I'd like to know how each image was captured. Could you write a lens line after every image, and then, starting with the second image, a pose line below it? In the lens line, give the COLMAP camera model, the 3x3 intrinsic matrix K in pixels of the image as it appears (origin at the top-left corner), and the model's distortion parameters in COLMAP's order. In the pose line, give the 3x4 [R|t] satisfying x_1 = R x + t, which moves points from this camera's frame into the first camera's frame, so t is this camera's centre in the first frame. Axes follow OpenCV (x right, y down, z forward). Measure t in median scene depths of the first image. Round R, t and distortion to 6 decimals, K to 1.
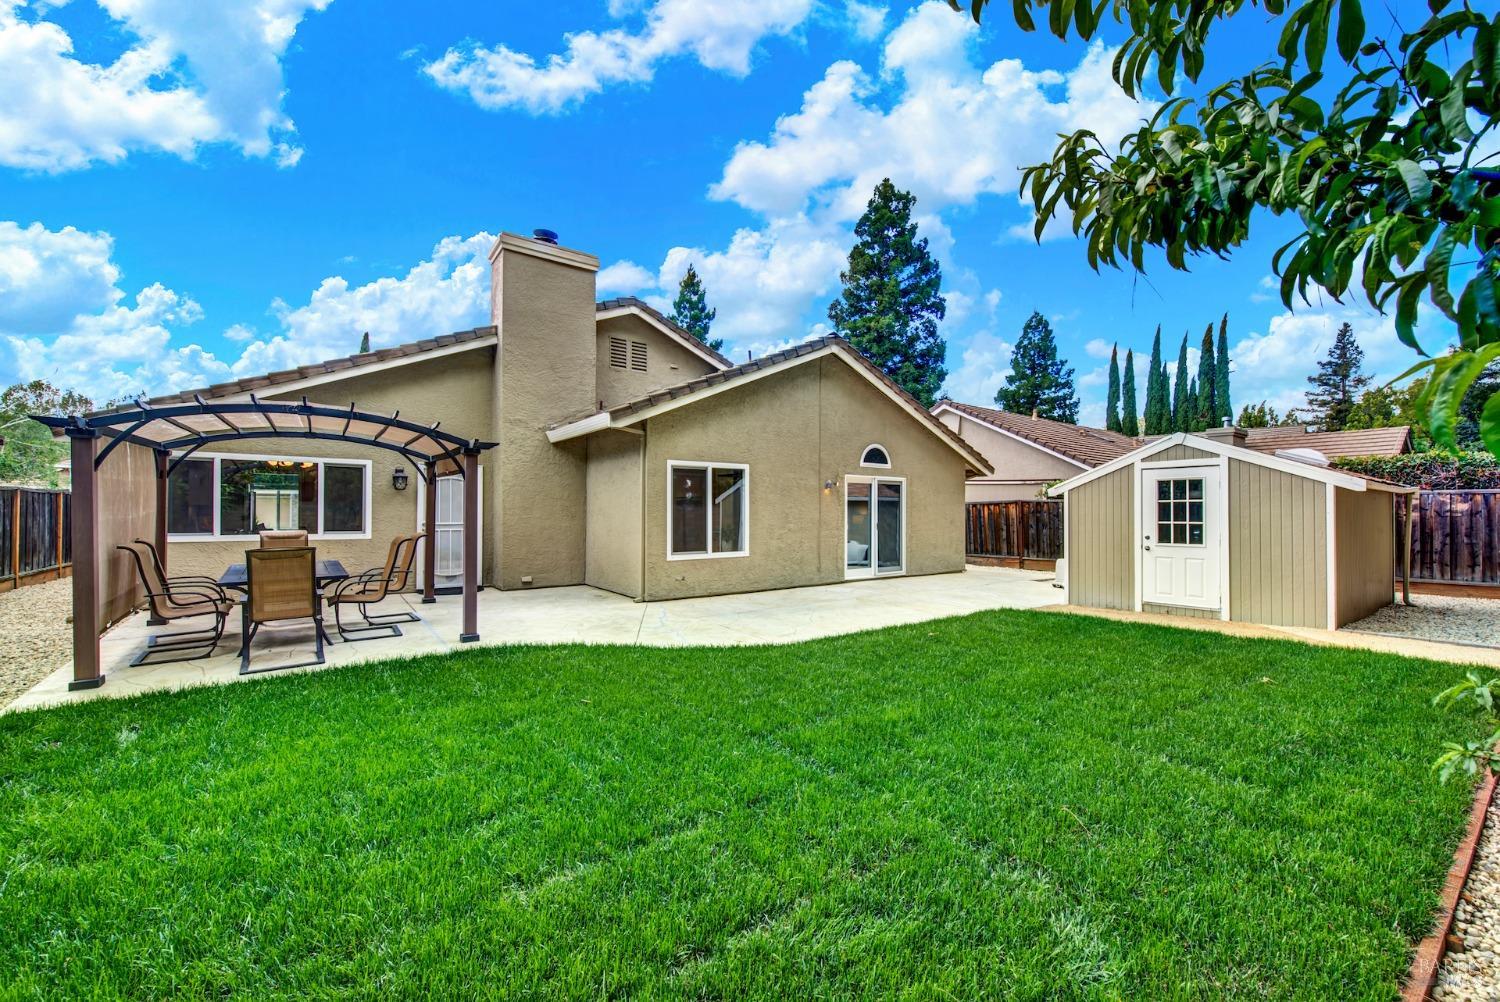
lens RADIAL K [[602.8, 0, 753.0], [0, 602.8, 508.4], [0, 0, 1]] dist [0.007178, -0.000134]
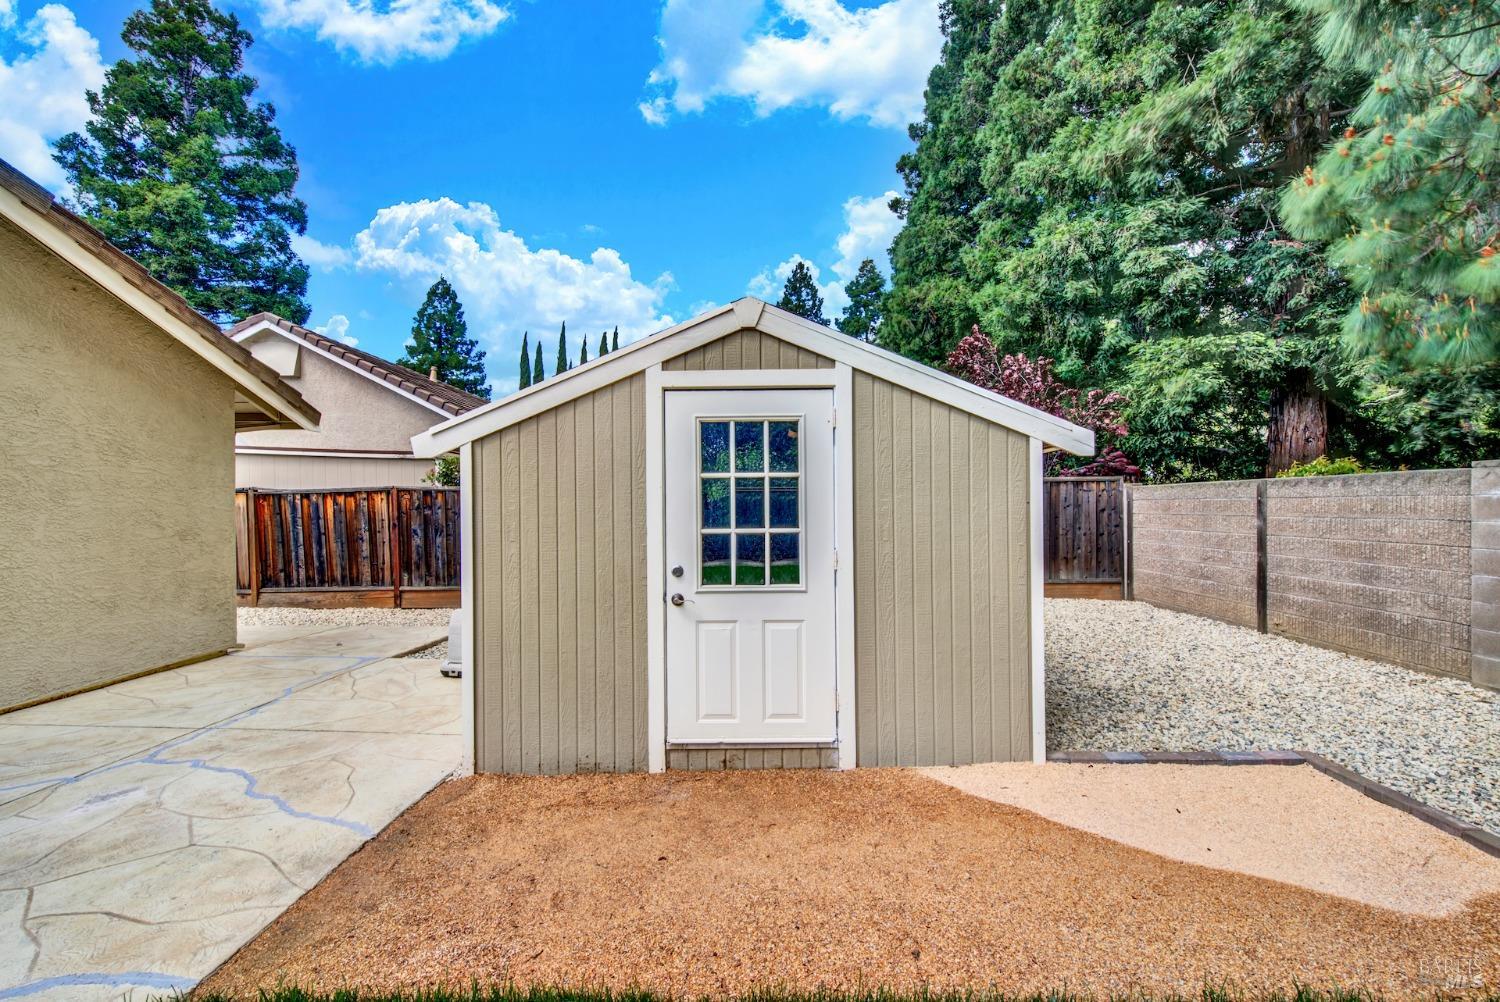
lens RADIAL K [[602.8, 0, 753.0], [0, 602.8, 508.4], [0, 0, 1]] dist [0.007178, -0.000134]
pose [[0.617605, -0.008167, 0.786446, 0.157051], [0.003125, 0.999964, 0.007931, 0.002486], [-0.786482, -0.002441, 0.617608, 0.296851]]
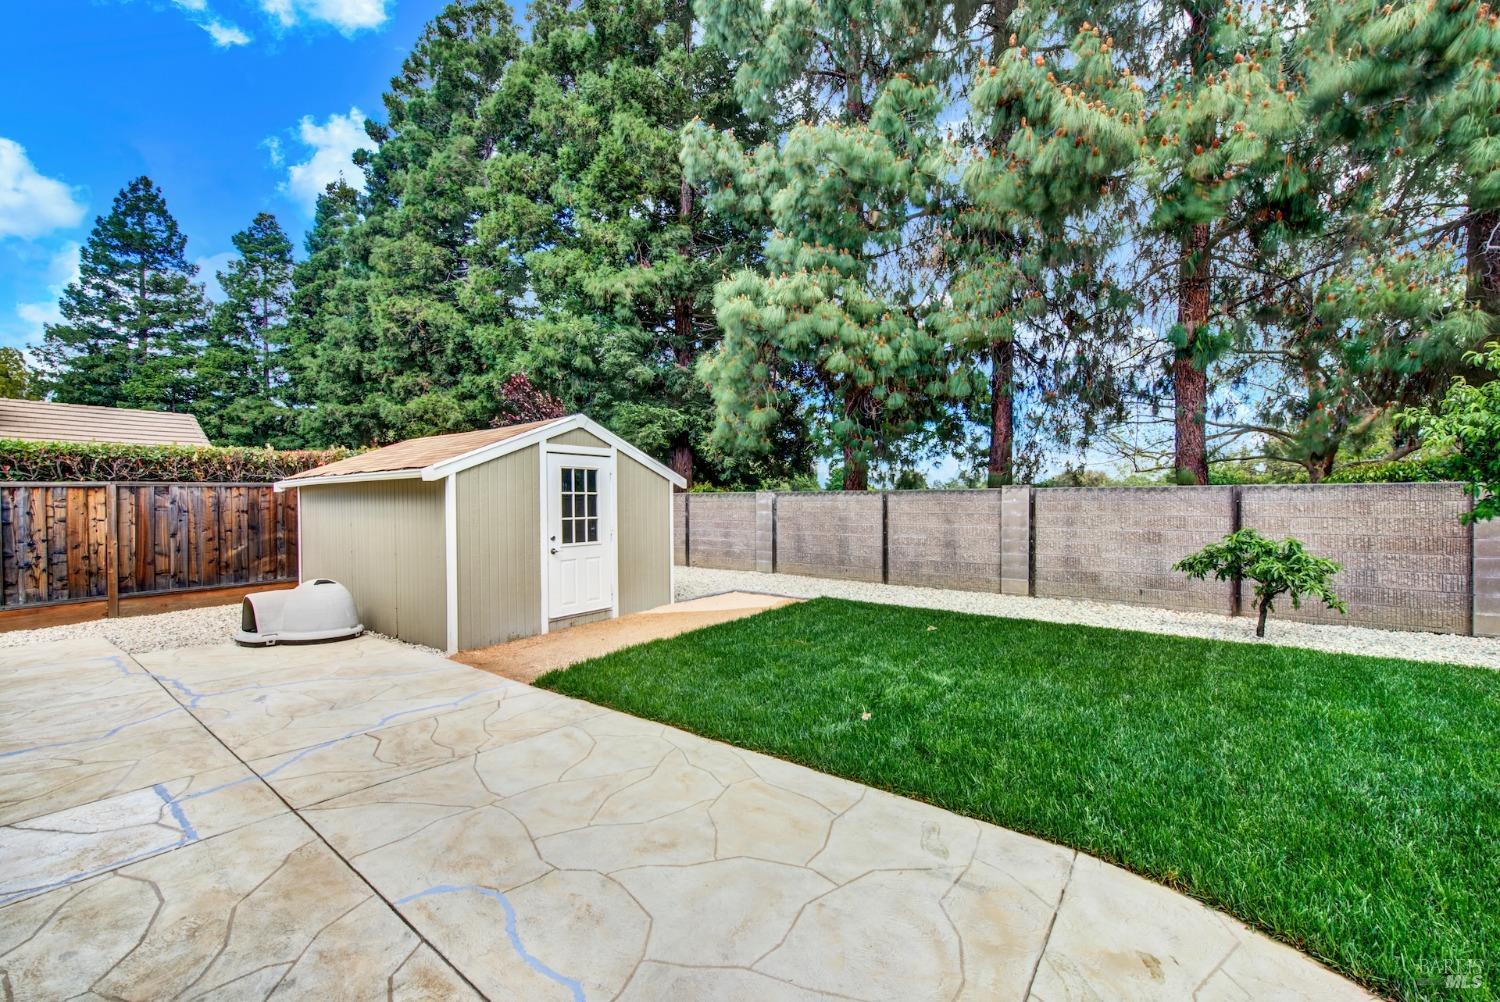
lens RADIAL K [[607.3, 0, 757.6], [0, 607.3, 510.3], [0, 0, 1]] dist [0.000272, -0.000302]
pose [[-0.272866, -0.015610, 0.961925, -0.079185], [-0.001639, 0.999874, 0.015761, -0.000631], [-0.962051, 0.002724, -0.272857, 0.388510]]
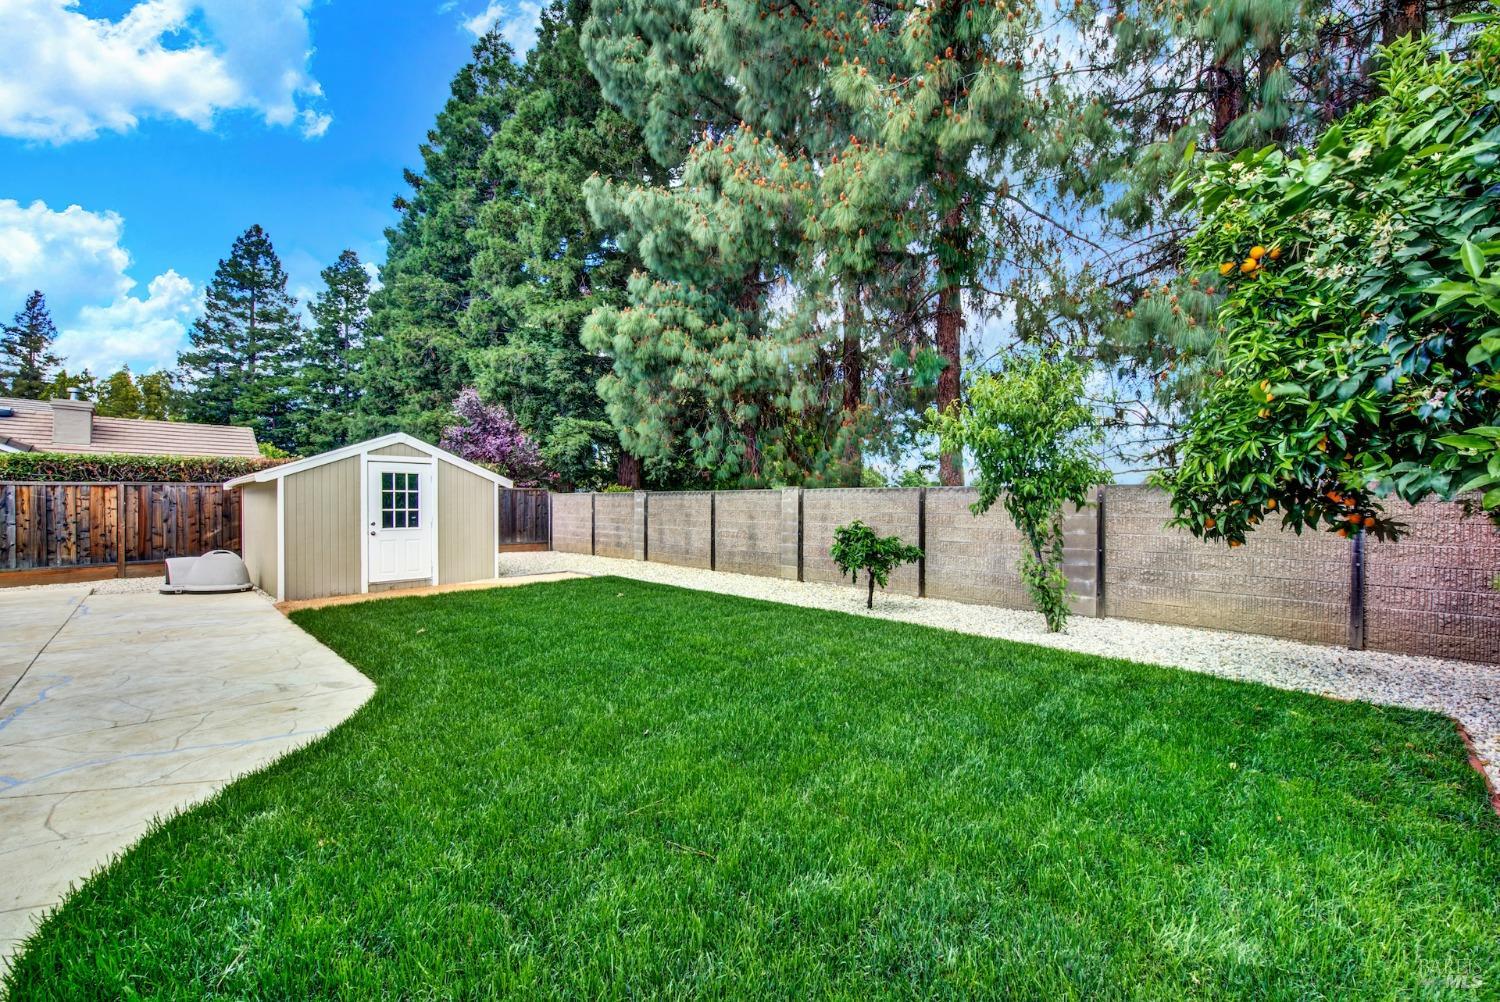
lens RADIAL K [[607.3, 0, 757.6], [0, 607.3, 510.3], [0, 0, 1]] dist [0.000272, -0.000302]
pose [[-0.143658, -0.013767, 0.989532, -0.219238], [-0.008735, 0.999882, 0.012643, 0.001612], [-0.989589, -0.006828, -0.143761, 0.189276]]
